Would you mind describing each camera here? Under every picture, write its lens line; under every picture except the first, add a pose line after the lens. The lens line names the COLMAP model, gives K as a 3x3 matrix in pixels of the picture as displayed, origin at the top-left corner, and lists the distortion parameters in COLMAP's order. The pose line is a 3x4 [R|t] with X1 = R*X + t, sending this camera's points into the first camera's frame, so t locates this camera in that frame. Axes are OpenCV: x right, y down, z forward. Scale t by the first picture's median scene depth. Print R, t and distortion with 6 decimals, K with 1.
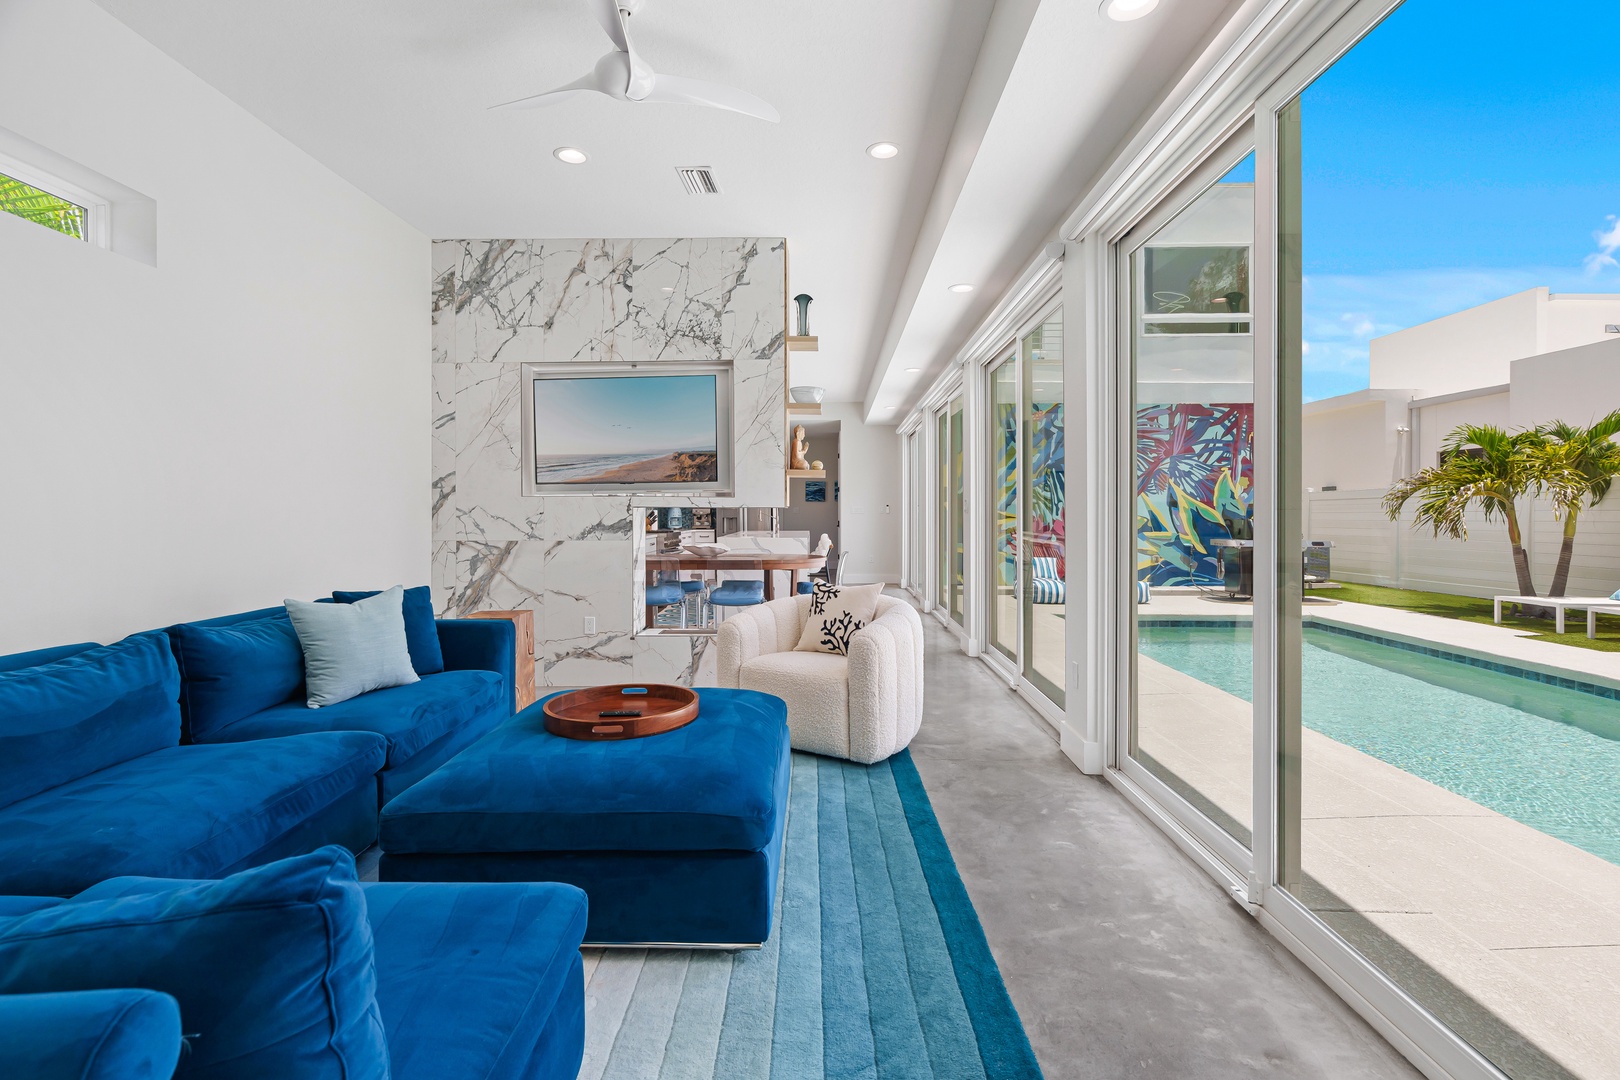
lens RADIAL K [[740.1, 0, 807.6], [0, 740.1, 516.1], [0, 0, 1]] dist [-0.000394, 0.000582]
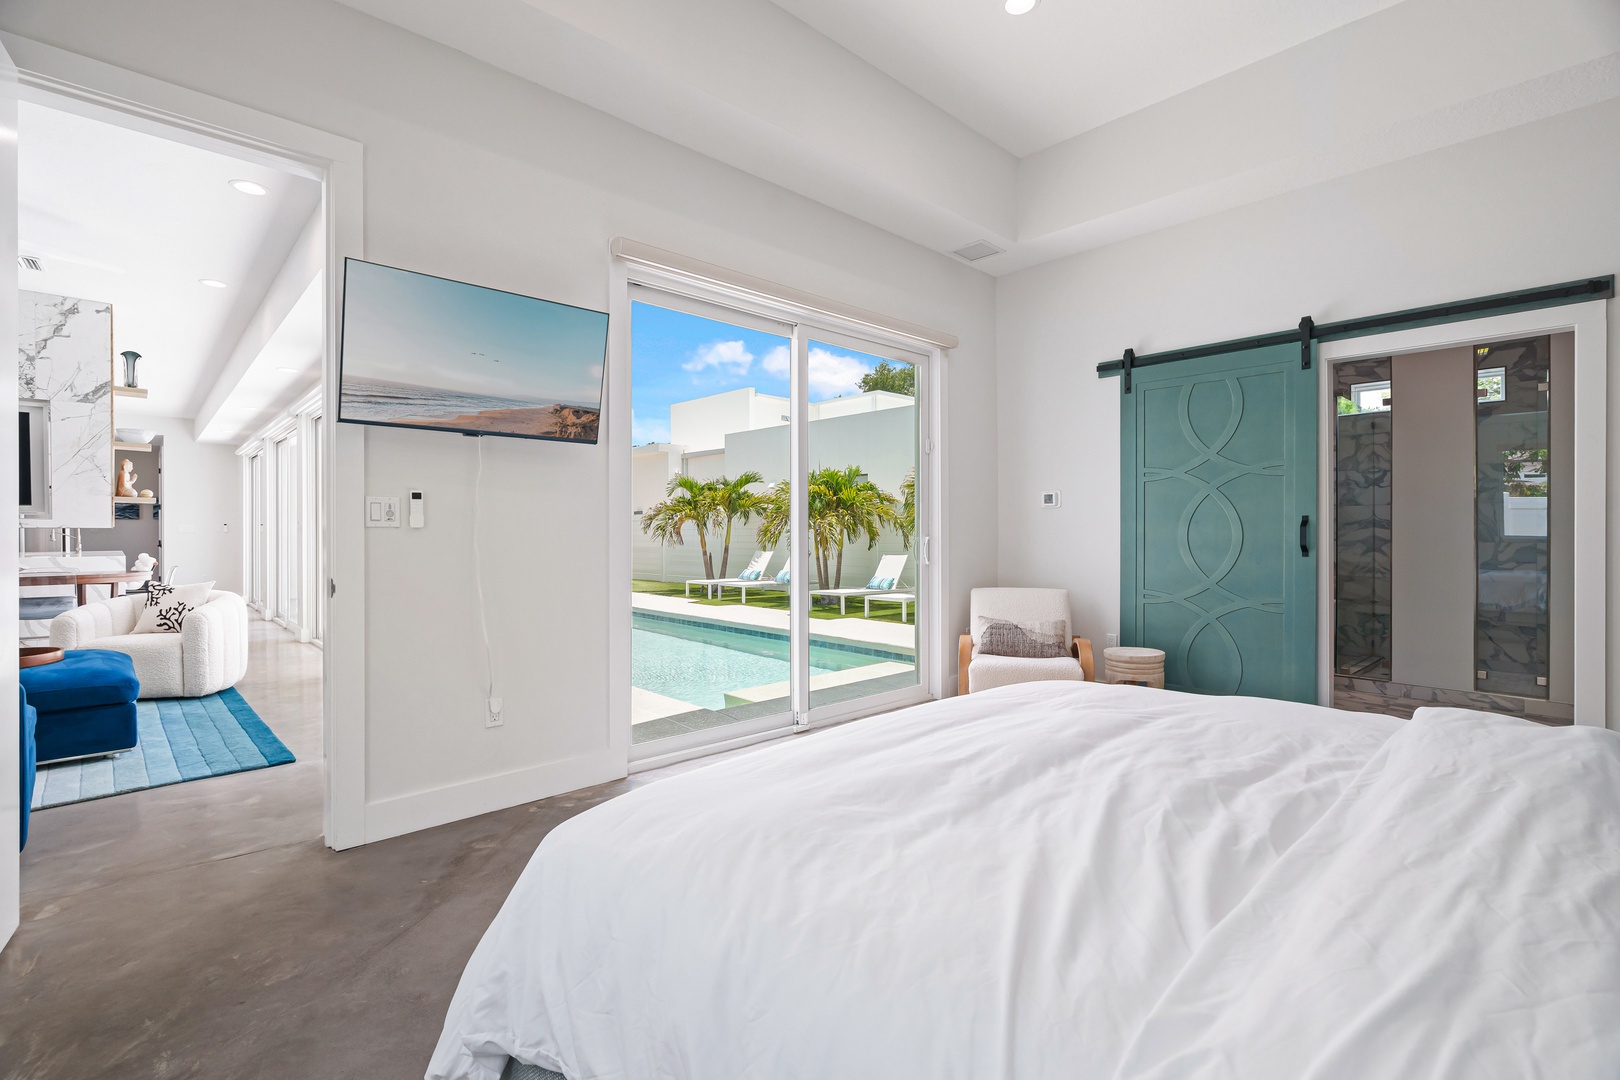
lens RADIAL K [[741.5, 0, 805.5], [0, 741.5, 527.7], [0, 0, 1]] dist [-0.000223, 0.001120]
pose [[0.721043, 0.001094, 0.692890, -0.050987], [0.004012, 0.999975, -0.005754, -0.001026], [-0.692879, 0.006929, 0.721021, -0.632747]]
